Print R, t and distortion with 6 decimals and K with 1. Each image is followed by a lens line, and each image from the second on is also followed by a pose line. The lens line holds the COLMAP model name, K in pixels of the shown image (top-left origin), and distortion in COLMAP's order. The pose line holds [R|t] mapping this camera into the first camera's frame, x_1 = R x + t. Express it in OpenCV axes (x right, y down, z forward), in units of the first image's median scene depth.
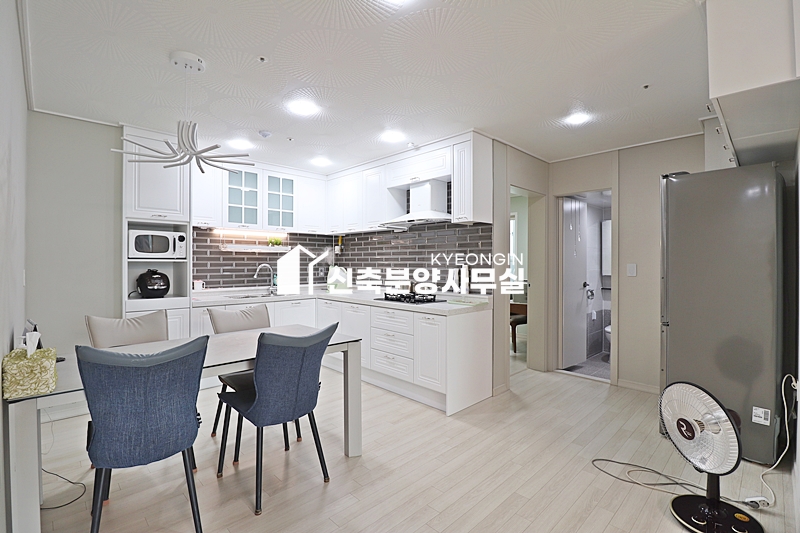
lens RADIAL K [[373.2, 0, 398.7], [0, 373.2, 261.7], [0, 0, 1]] dist [0.003493, -0.015500]
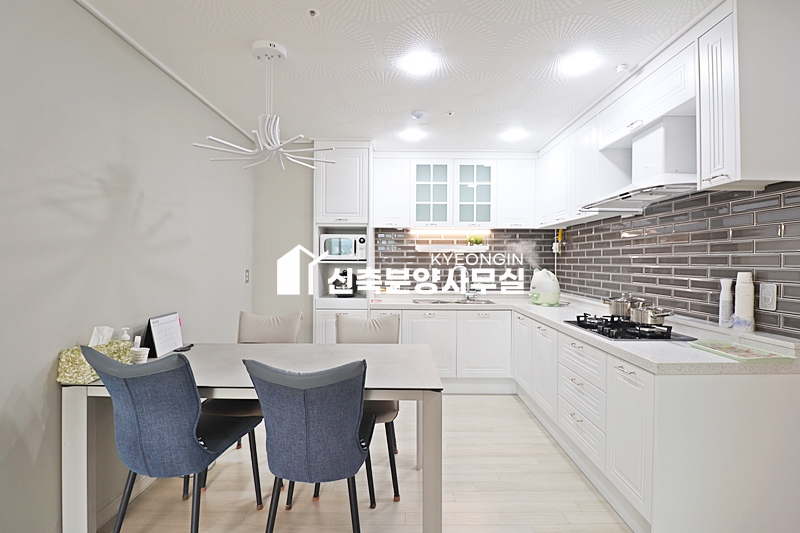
lens RADIAL K [[373.2, 0, 398.7], [0, 373.2, 261.7], [0, 0, 1]] dist [0.003493, -0.015500]
pose [[0.714683, 0.002390, -0.699444, 0.178774], [-0.001685, 0.999997, 0.001695, -0.005424], [0.699446, -0.000033, 0.714685, 0.305322]]
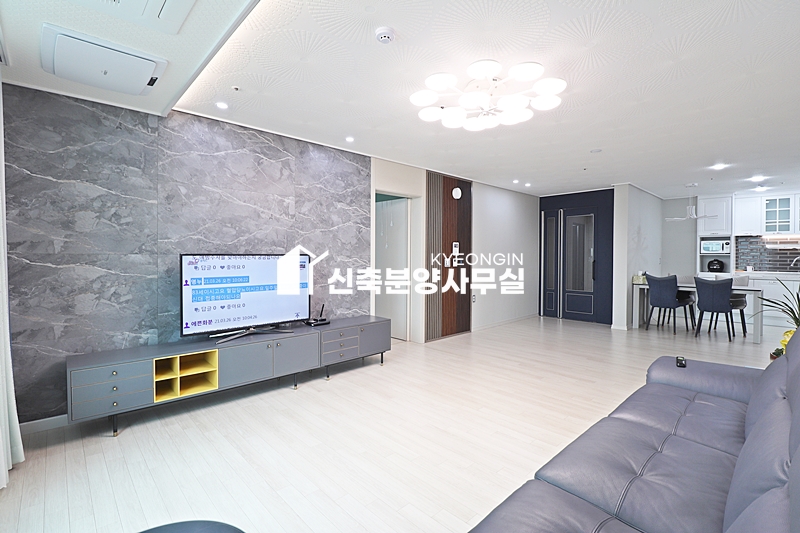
lens RADIAL K [[373.2, 0, 398.7], [0, 373.2, 261.7], [0, 0, 1]] dist [0.003493, -0.015500]
pose [[-0.003703, 0.010550, -0.999937, 1.247600], [-0.000687, 0.999944, 0.010553, 0.013390], [0.999993, 0.000726, -0.003696, -0.663011]]
